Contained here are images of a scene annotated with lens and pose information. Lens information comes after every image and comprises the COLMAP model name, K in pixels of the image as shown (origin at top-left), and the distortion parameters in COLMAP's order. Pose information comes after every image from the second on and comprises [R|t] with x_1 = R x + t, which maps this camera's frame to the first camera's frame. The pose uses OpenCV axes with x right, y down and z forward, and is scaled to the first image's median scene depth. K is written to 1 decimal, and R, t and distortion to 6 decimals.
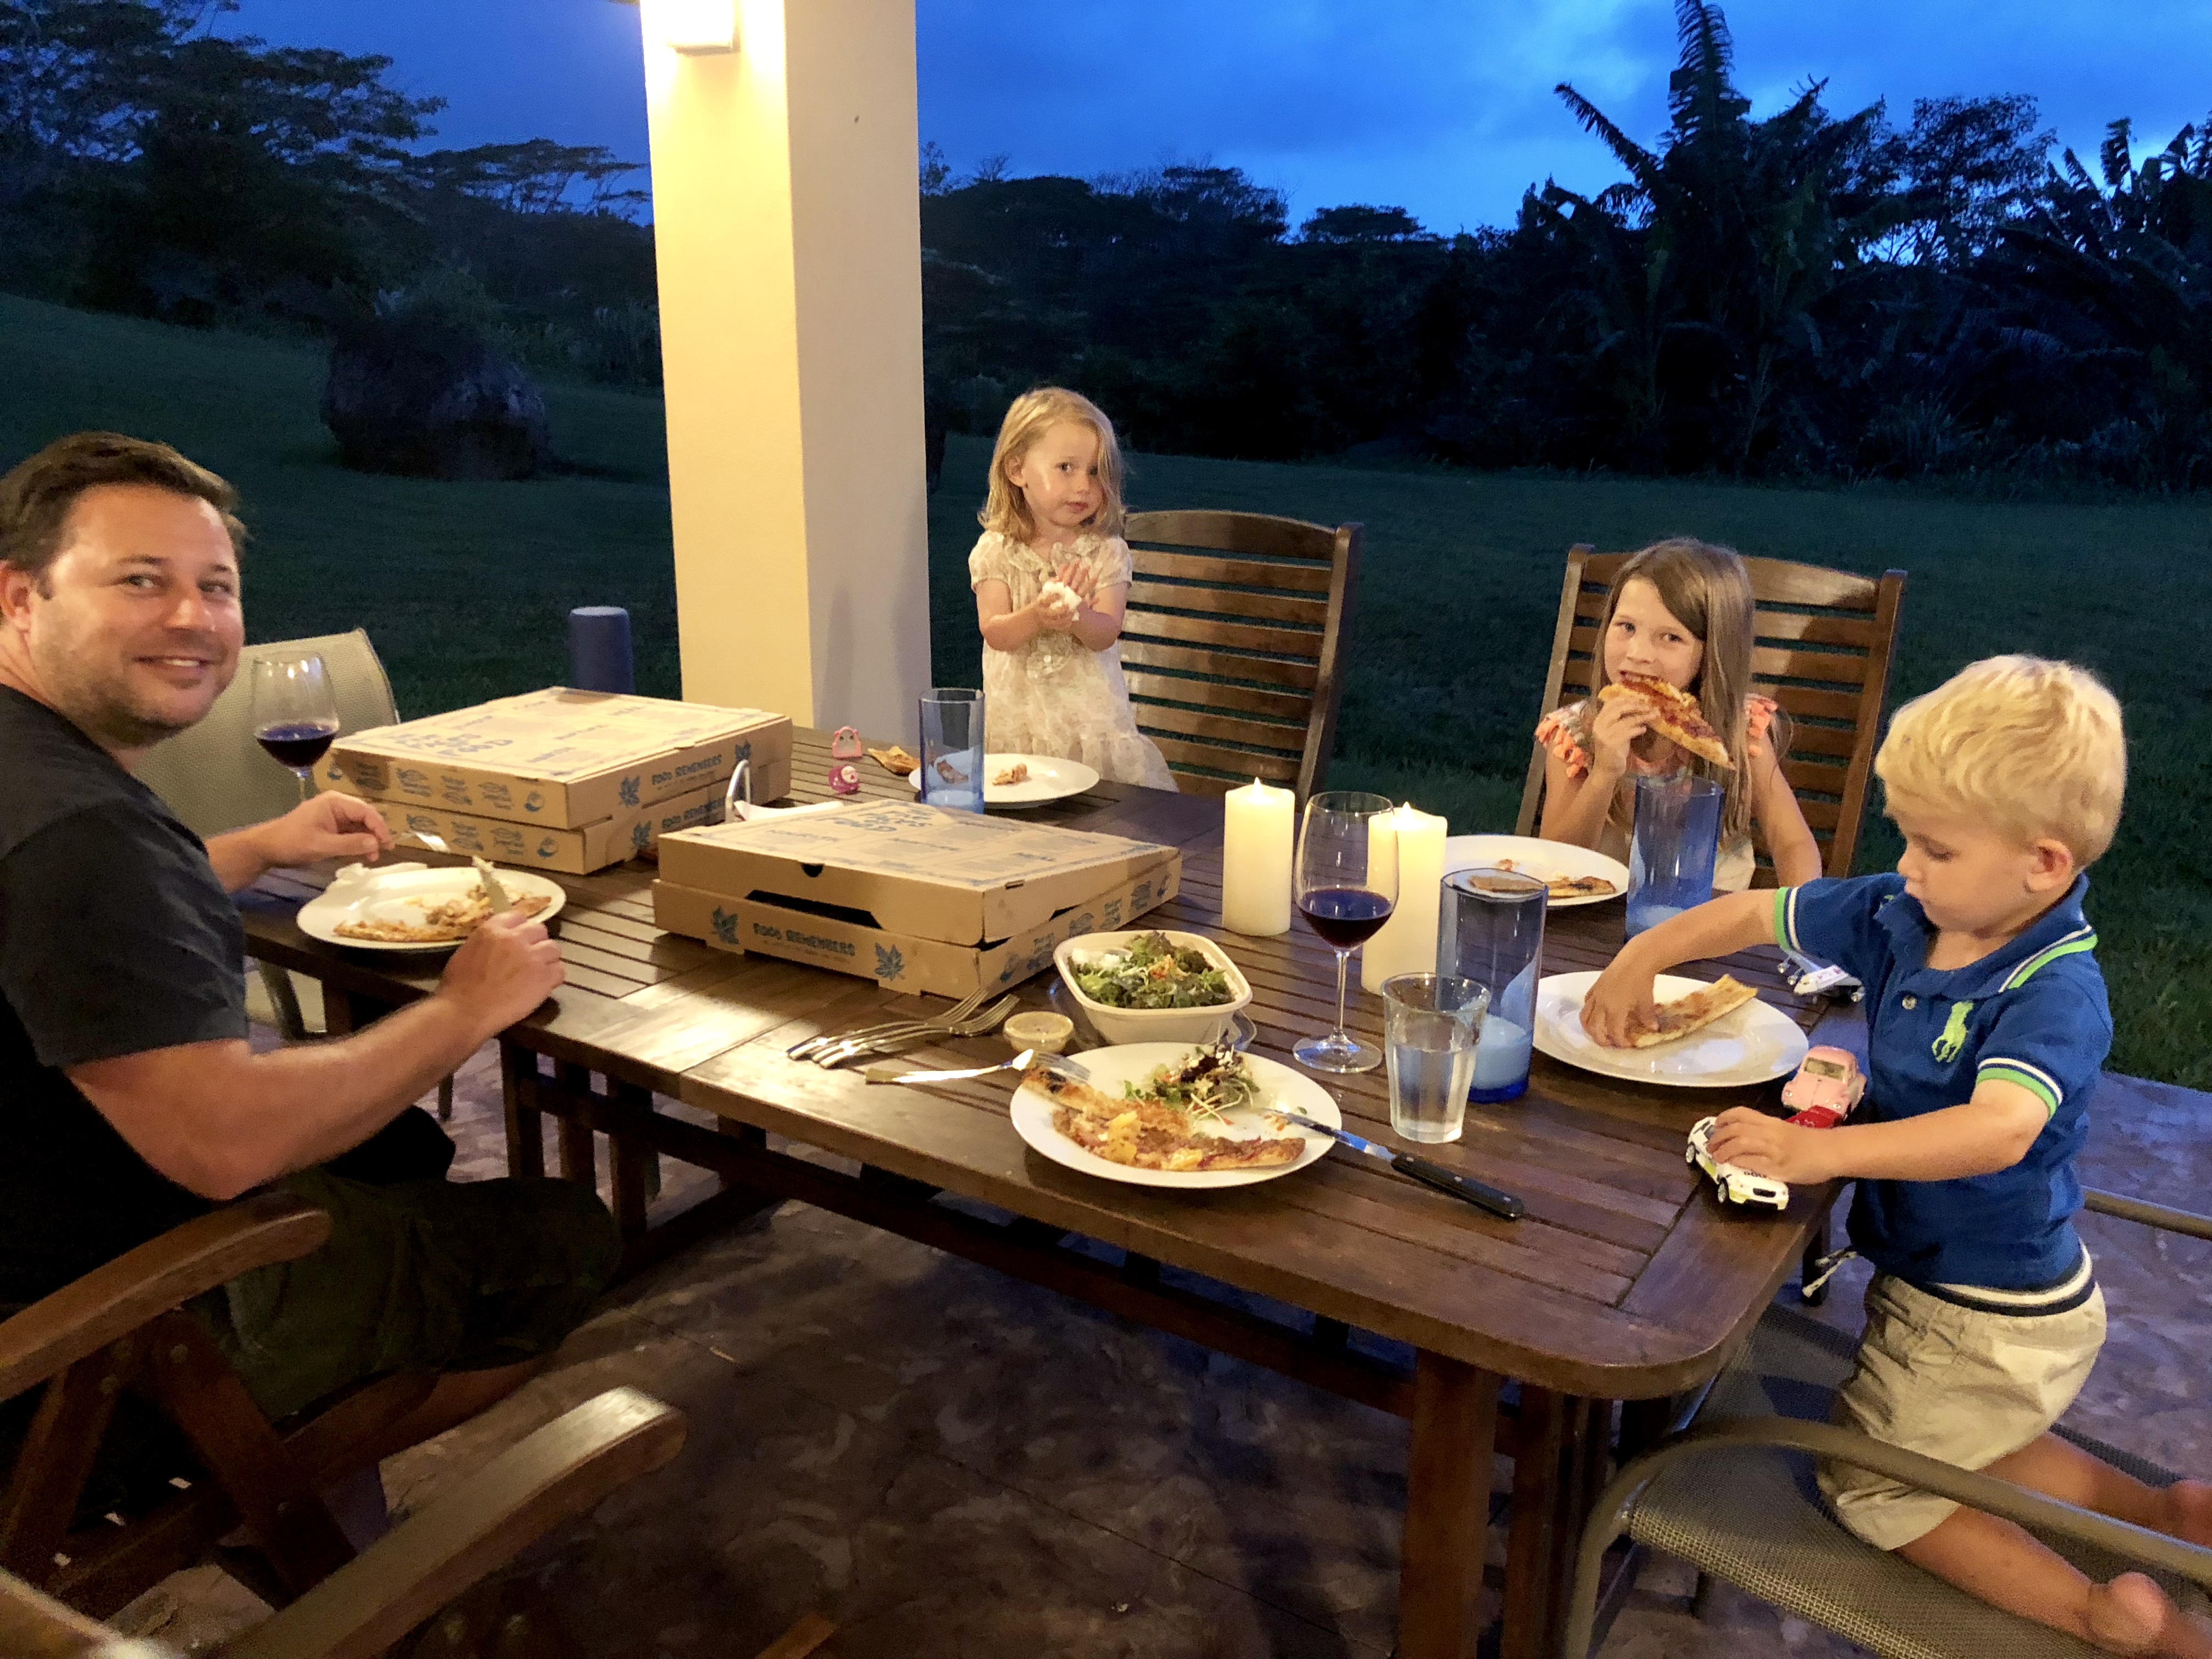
lens RADIAL K [[1815.6, 0, 1106.0], [0, 1815.6, 829.5], [0, 0, 1]] dist [0.002137, 0.000075]
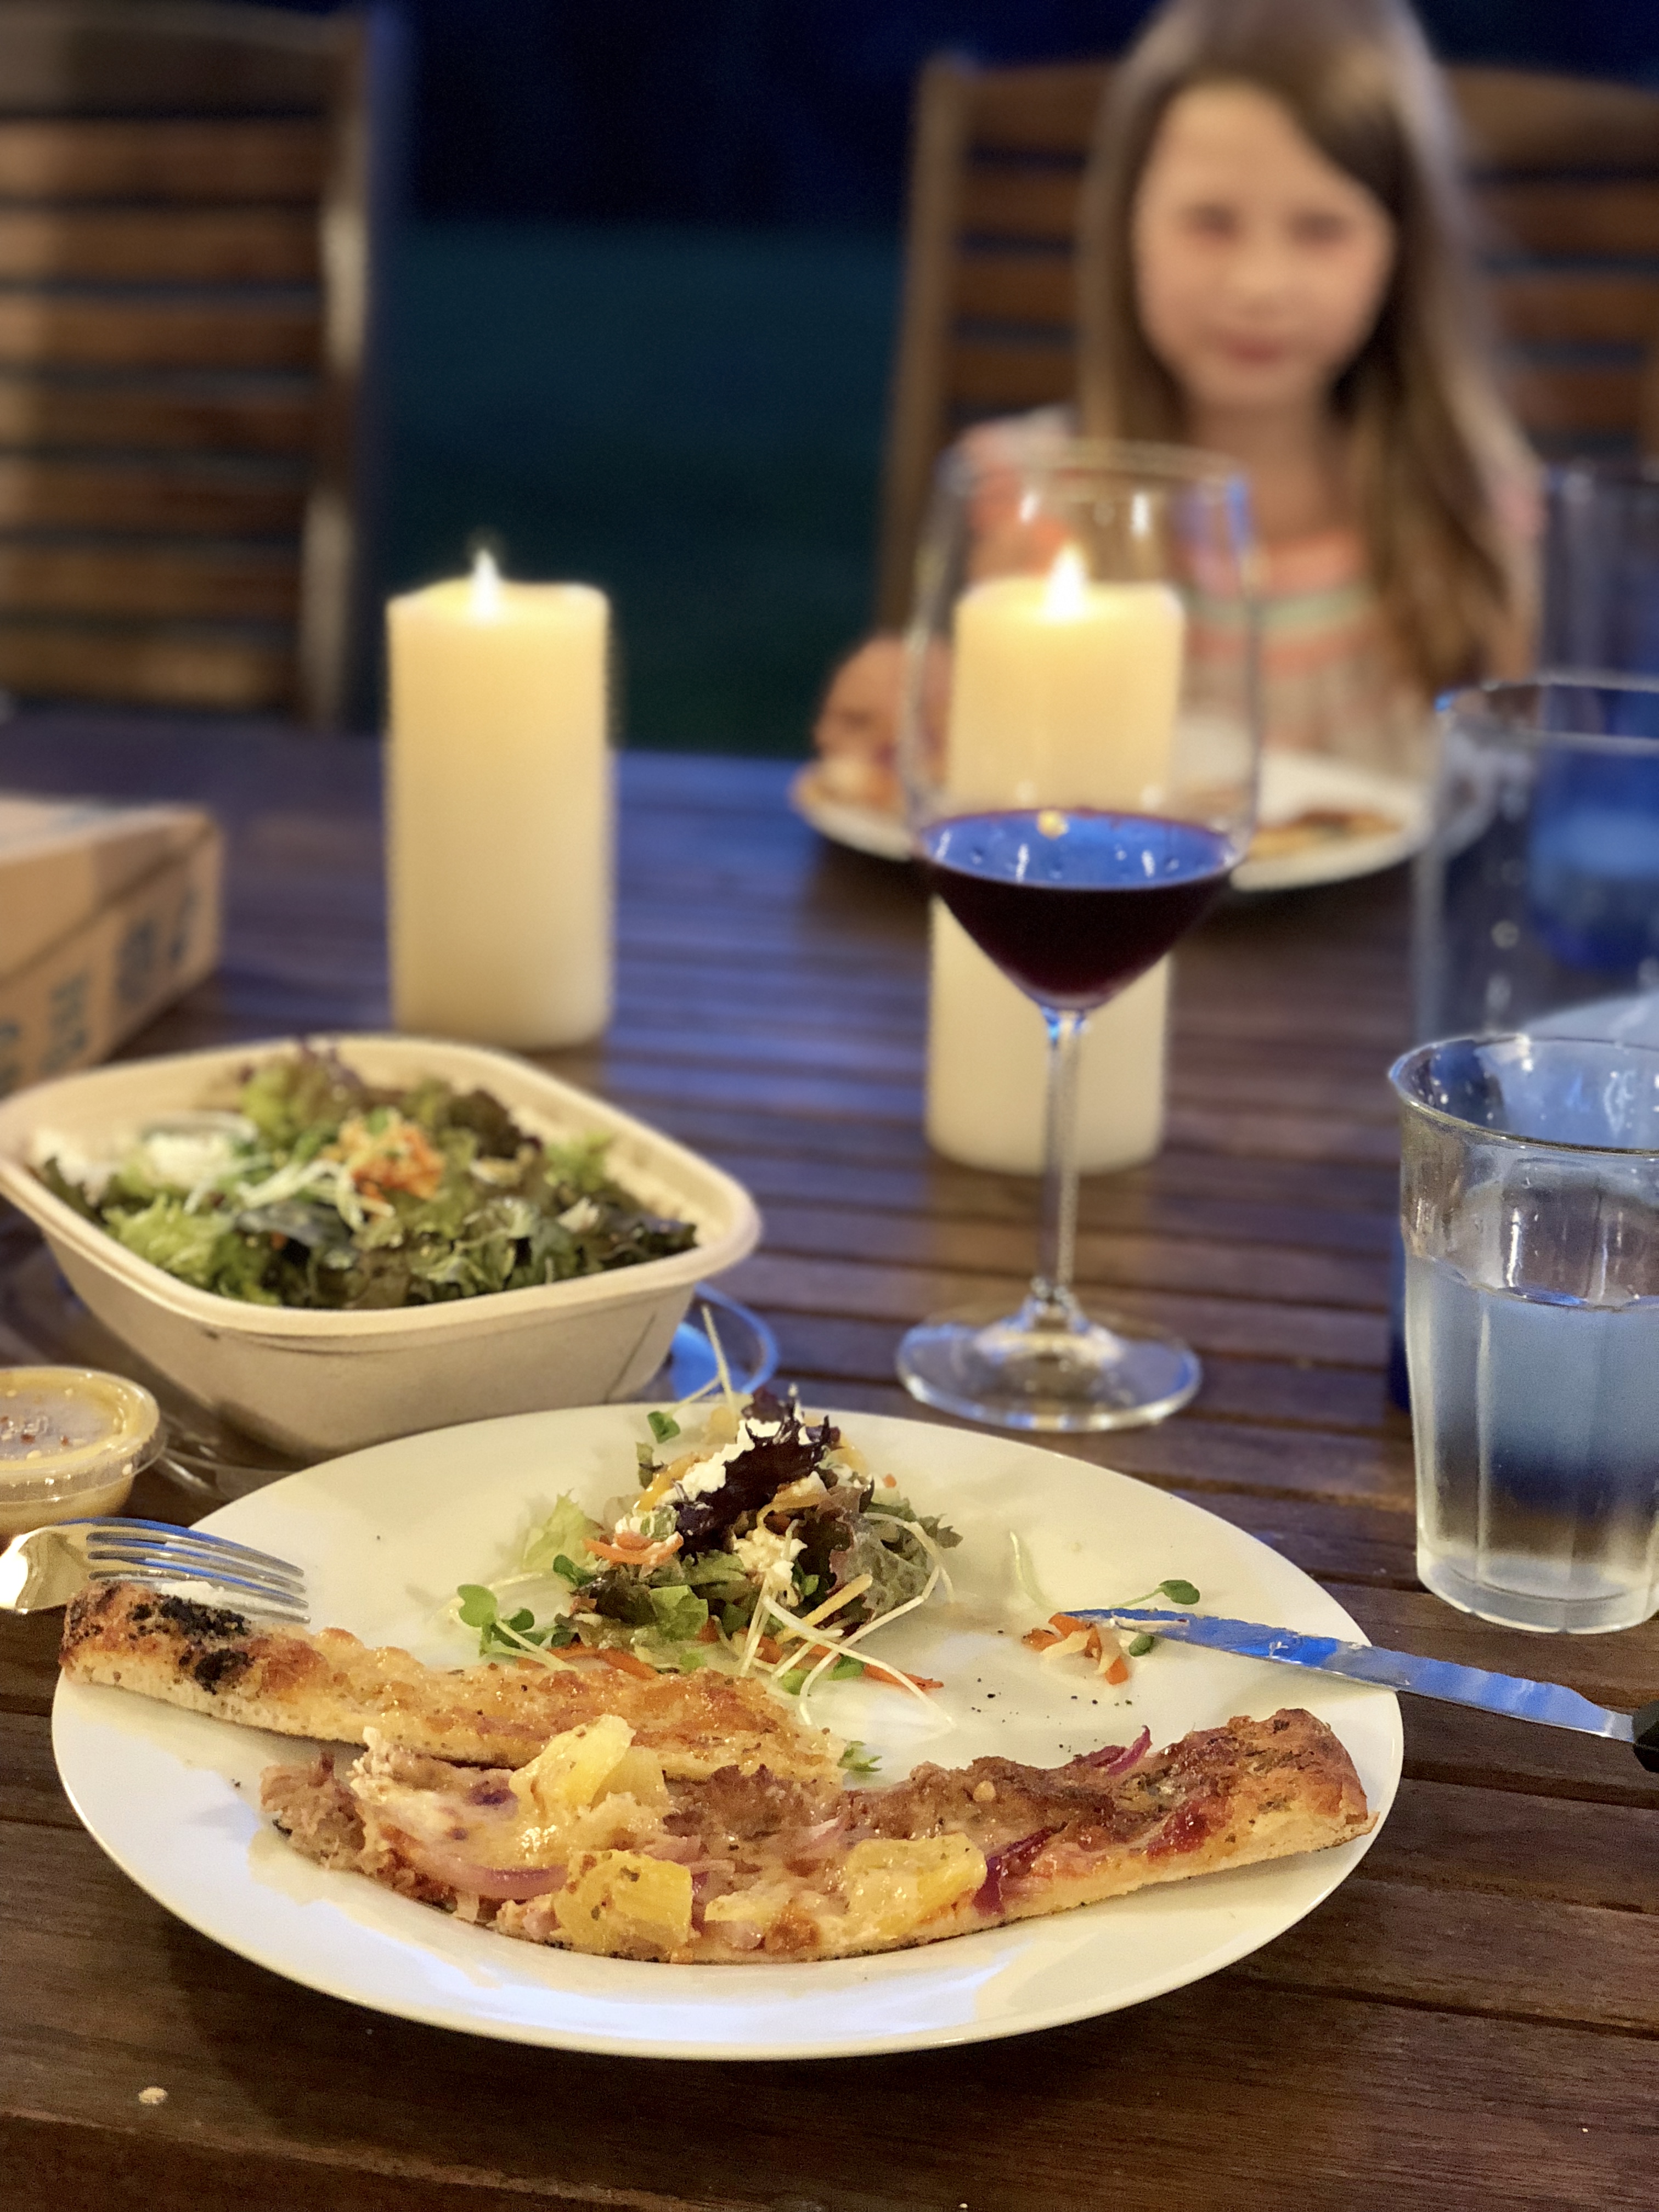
lens RADIAL K [[3219.0, 0, 829.5], [0, 3219.0, 1106.0], [0, 0, 1]] dist [0.048402, 0.035066]
pose [[0.921654, -0.110352, 0.371989, -0.103490], [0.092947, 0.993582, 0.064461, 0.046924], [-0.376715, -0.024835, 0.925996, 0.563383]]
